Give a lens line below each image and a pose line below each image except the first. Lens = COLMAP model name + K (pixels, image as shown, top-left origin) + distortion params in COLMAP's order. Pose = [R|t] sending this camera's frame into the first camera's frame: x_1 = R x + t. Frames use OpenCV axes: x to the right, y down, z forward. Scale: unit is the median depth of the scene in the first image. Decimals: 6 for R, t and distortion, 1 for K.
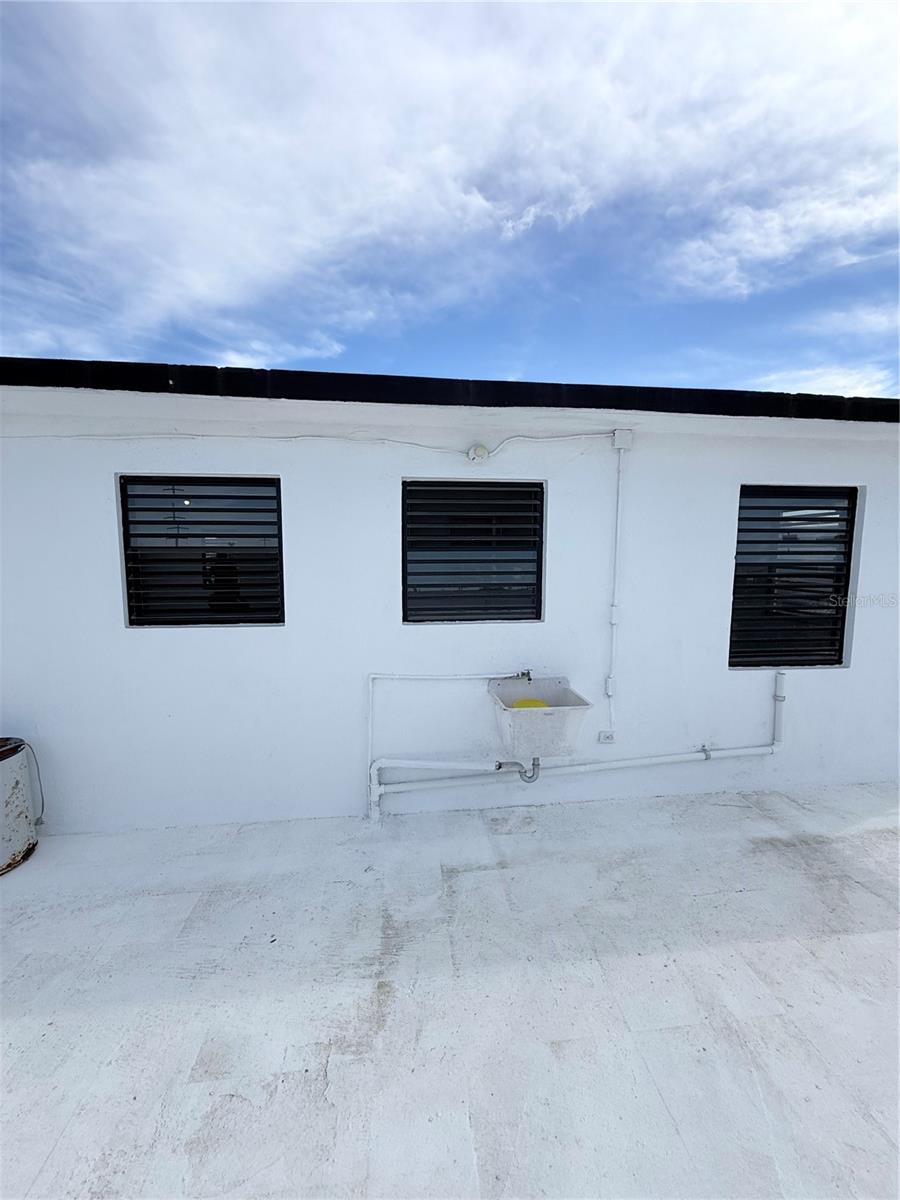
lens RADIAL K [[477.8, 0, 450.0], [0, 477.8, 600.0], [0, 0, 1]] dist [-0.001961, 0.000543]
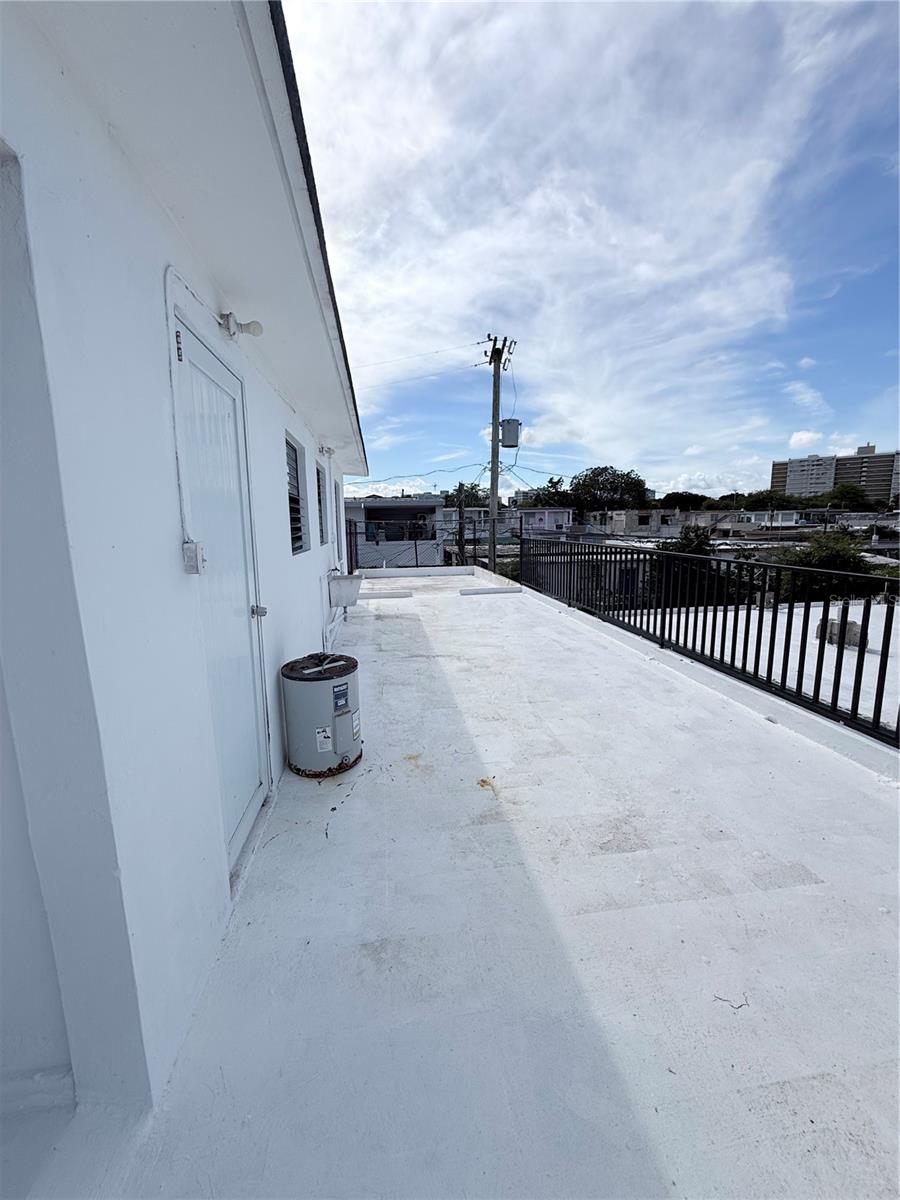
lens RADIAL K [[480.4, 0, 450.0], [0, 480.4, 600.0], [0, 0, 1]] dist [0.024189, 0.000099]
pose [[-0.040013, -0.158885, 0.986486, -2.463904], [0.118280, 0.979582, 0.162571, 0.021201], [-0.992174, 0.123186, -0.020403, 0.799369]]
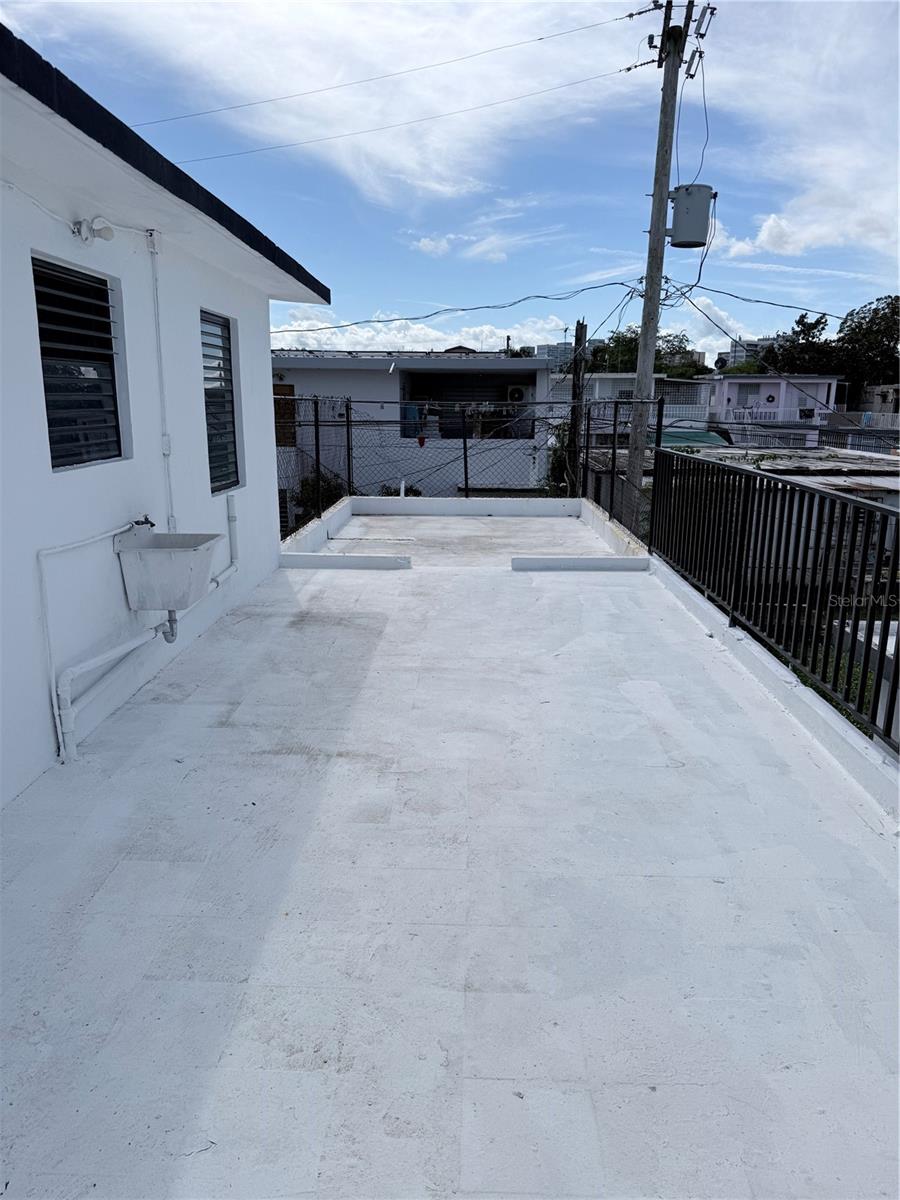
lens RADIAL K [[839.1, 0, 449.7], [0, 839.1, 619.3], [0, 0, 1]] dist [0.074139, -0.082319]
pose [[0.133300, -0.249318, 0.959204, -1.667590], [0.095551, 0.966565, 0.237953, 0.027886], [-0.986459, 0.059934, 0.152666, 0.345524]]
